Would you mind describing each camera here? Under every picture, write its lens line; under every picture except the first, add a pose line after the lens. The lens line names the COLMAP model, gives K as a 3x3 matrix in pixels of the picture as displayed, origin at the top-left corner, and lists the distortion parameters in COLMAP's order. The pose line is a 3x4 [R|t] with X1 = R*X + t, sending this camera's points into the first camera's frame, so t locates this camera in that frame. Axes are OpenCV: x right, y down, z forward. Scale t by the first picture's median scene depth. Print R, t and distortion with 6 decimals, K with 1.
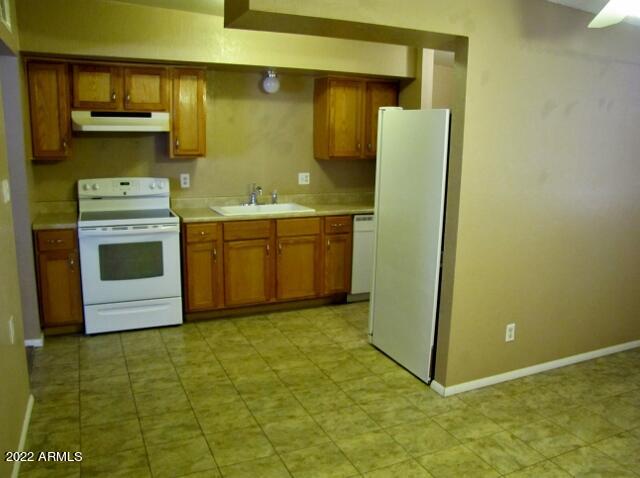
lens RADIAL K [[537.1, 0, 322.0], [0, 537.1, 234.8], [0, 0, 1]] dist [-0.166647, 0.125203]
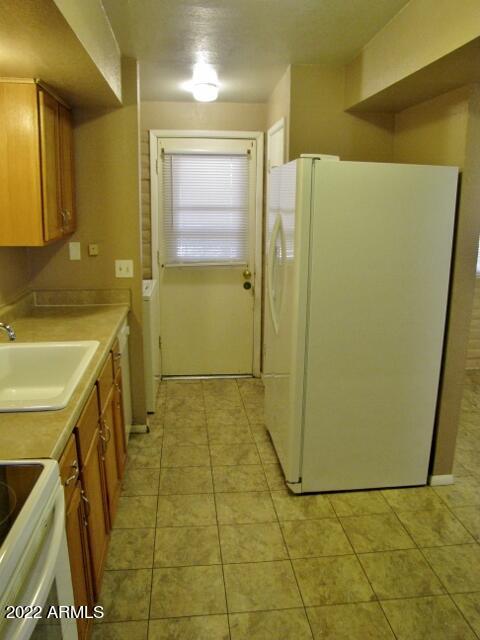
lens RADIAL K [[537.1, 0, 245.9], [0, 537.1, 332.7], [0, 0, 1]] dist [-0.166647, 0.125203]
pose [[0.310380, -0.246399, 0.918124, -0.597498], [0.174380, 0.964192, 0.199812, -0.178279], [-0.934482, 0.098085, 0.342233, 0.909455]]
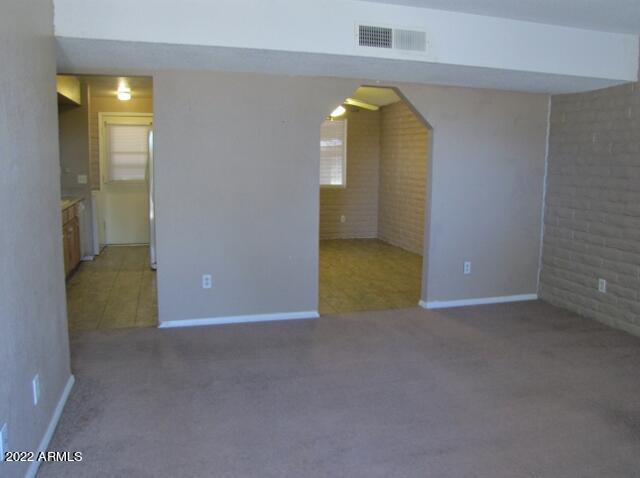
lens RADIAL K [[537.1, 0, 321.2], [0, 537.1, 240.0], [0, 0, 1]] dist [-0.166647, 0.125203]
pose [[0.143293, -0.170140, 0.974946, -1.620276], [0.169924, 0.974713, 0.145125, -0.042132], [-0.974984, 0.144871, 0.168580, 0.229317]]
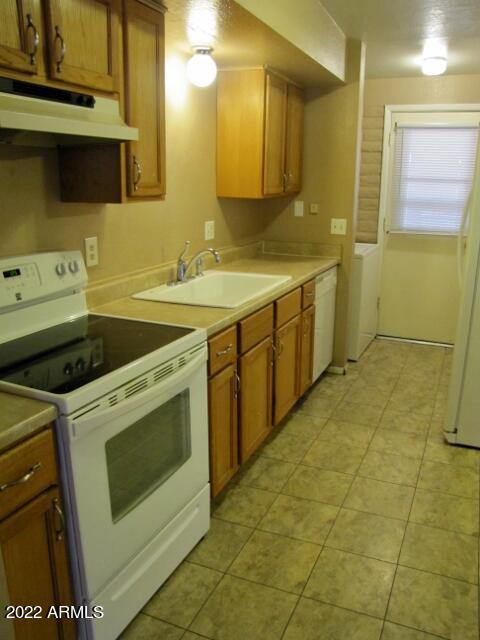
lens RADIAL K [[537.1, 0, 244.1], [0, 537.1, 331.0], [0, 0, 1]] dist [-0.166647, 0.125203]
pose [[0.742835, -0.196222, 0.640073, -0.645948], [0.129327, 0.980133, 0.150381, -0.115226], [-0.656864, -0.028930, 0.753453, 0.727268]]
